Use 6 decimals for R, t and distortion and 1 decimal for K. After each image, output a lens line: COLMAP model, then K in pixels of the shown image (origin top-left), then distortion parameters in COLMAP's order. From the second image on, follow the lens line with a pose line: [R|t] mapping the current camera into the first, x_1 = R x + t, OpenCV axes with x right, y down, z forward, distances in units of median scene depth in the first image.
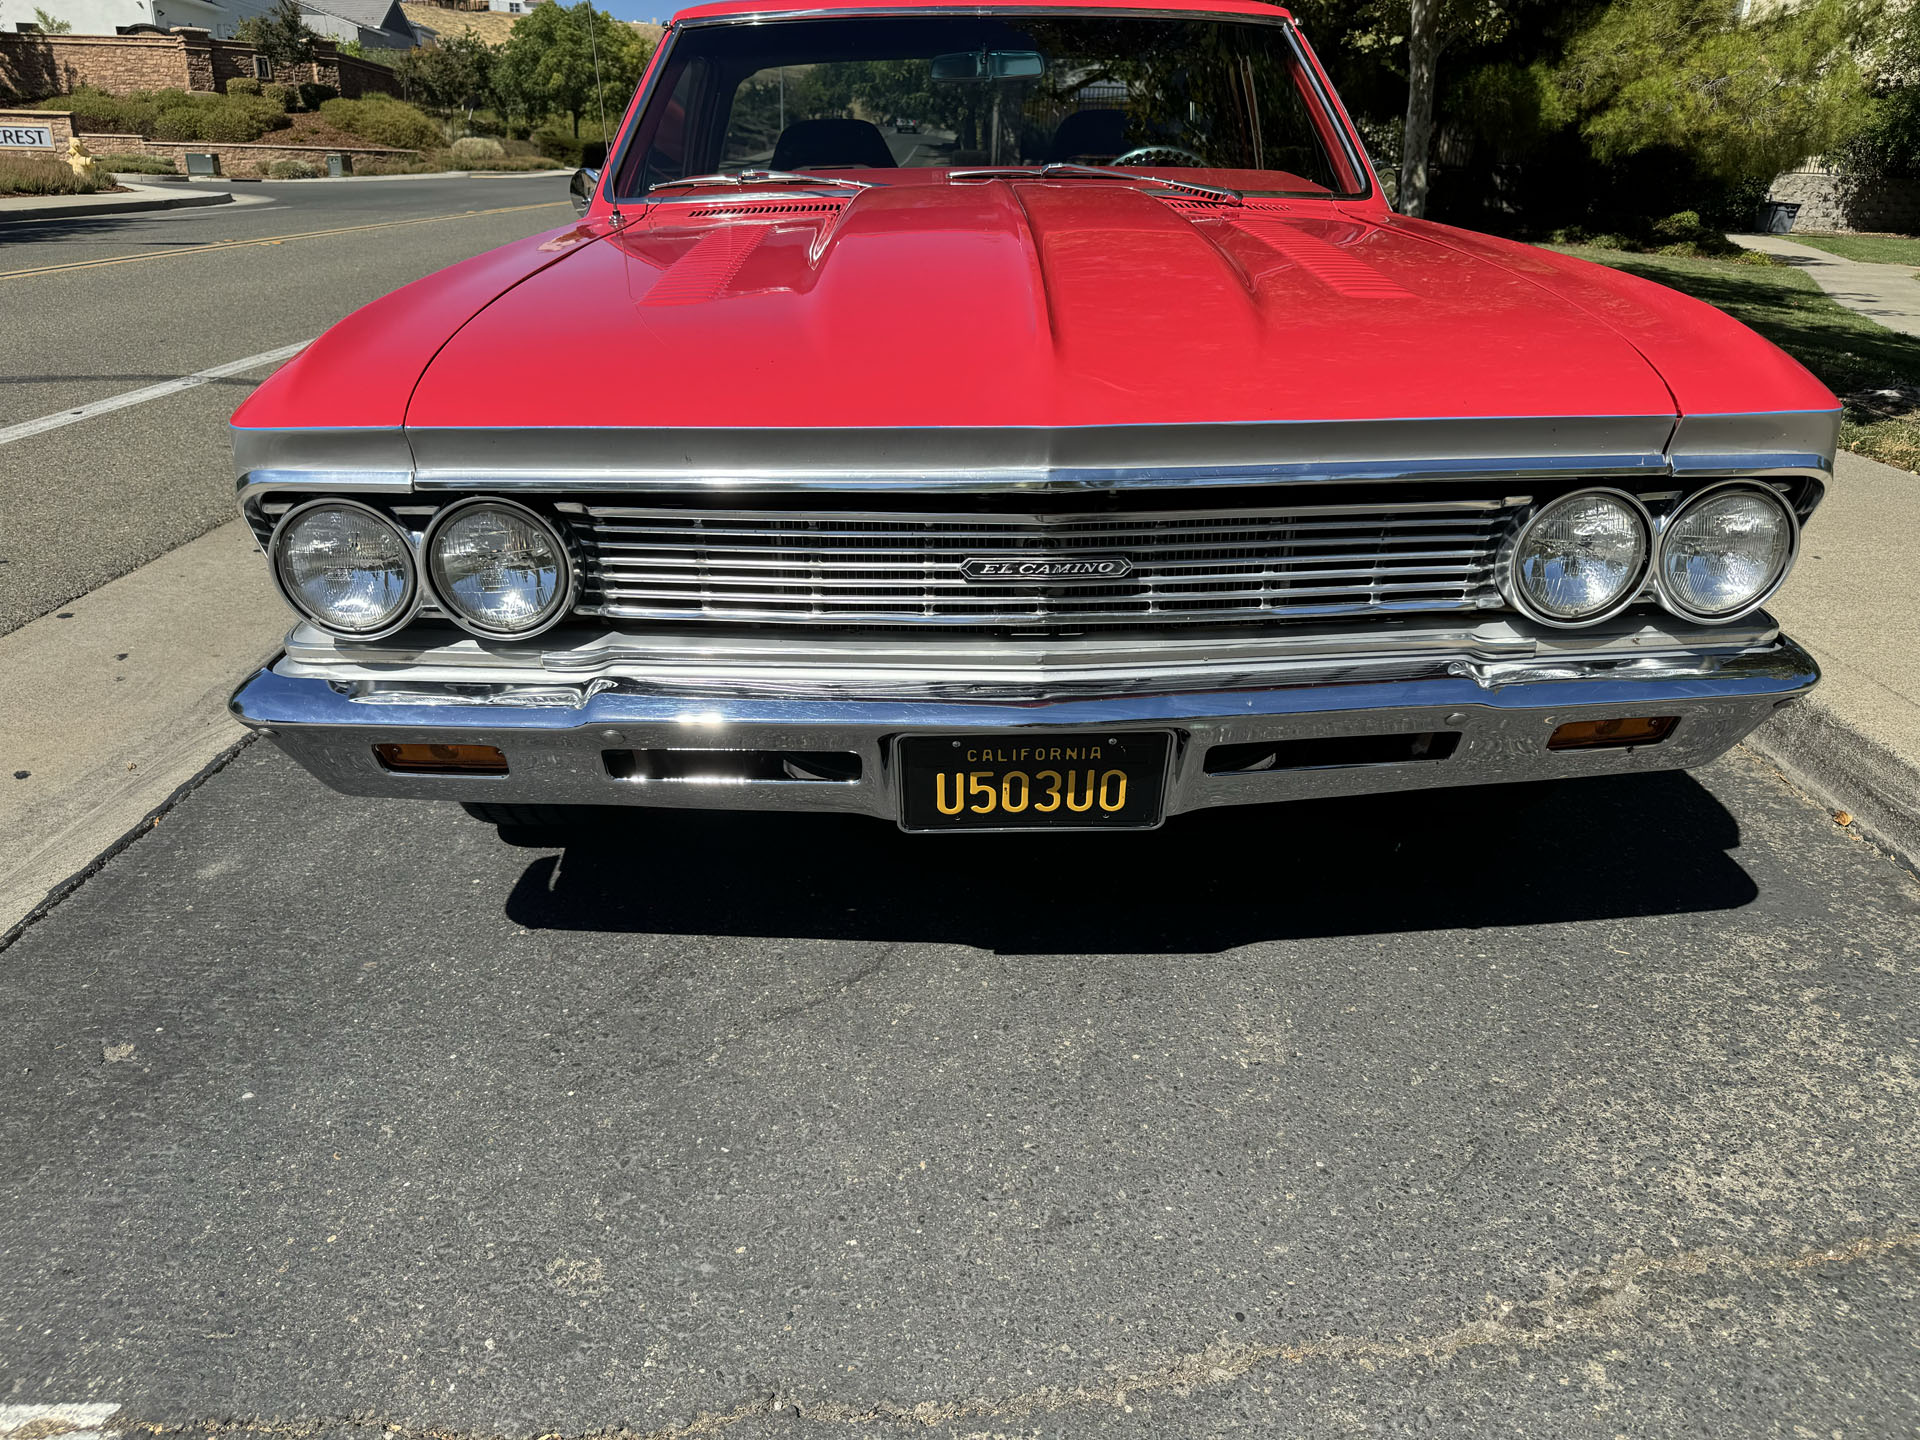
lens RADIAL K [[1303.1, 0, 980.9], [0, 1303.1, 691.8], [0, 0, 1]] dist [0.164450, -0.276772]
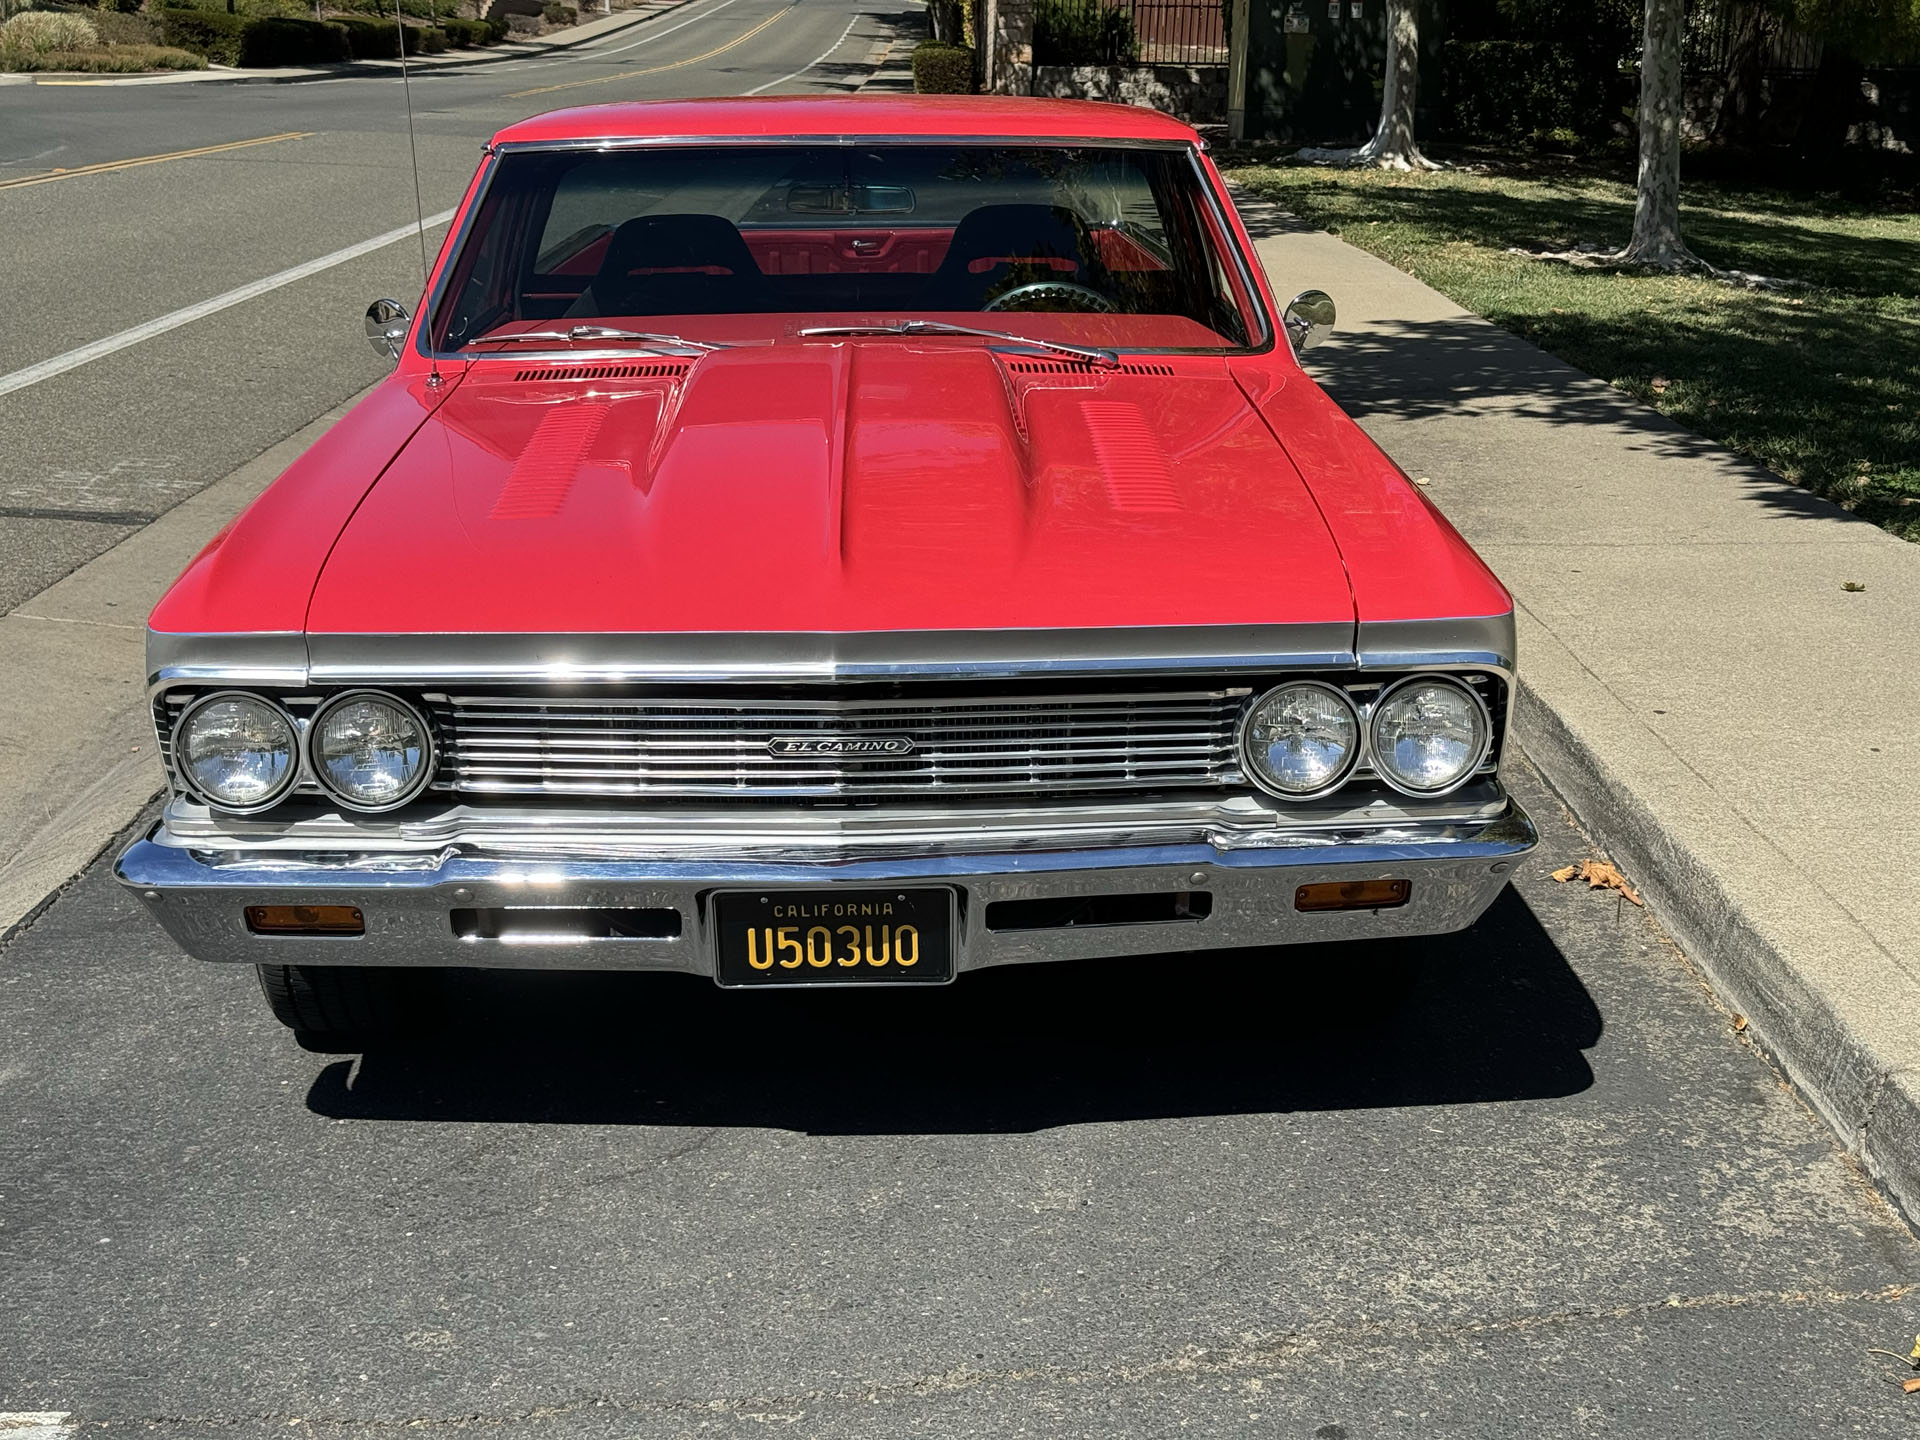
lens RADIAL K [[2472.5, 0, 960.0], [0, 2472.5, 720.0], [0, 0, 1]] dist [0.263638, -0.748955]
pose [[0.999990, -0.001250, -0.004224, 0.159756], [0.000729, 0.992642, -0.121087, 0.144473], [0.004344, 0.121083, 0.992633, -1.155712]]
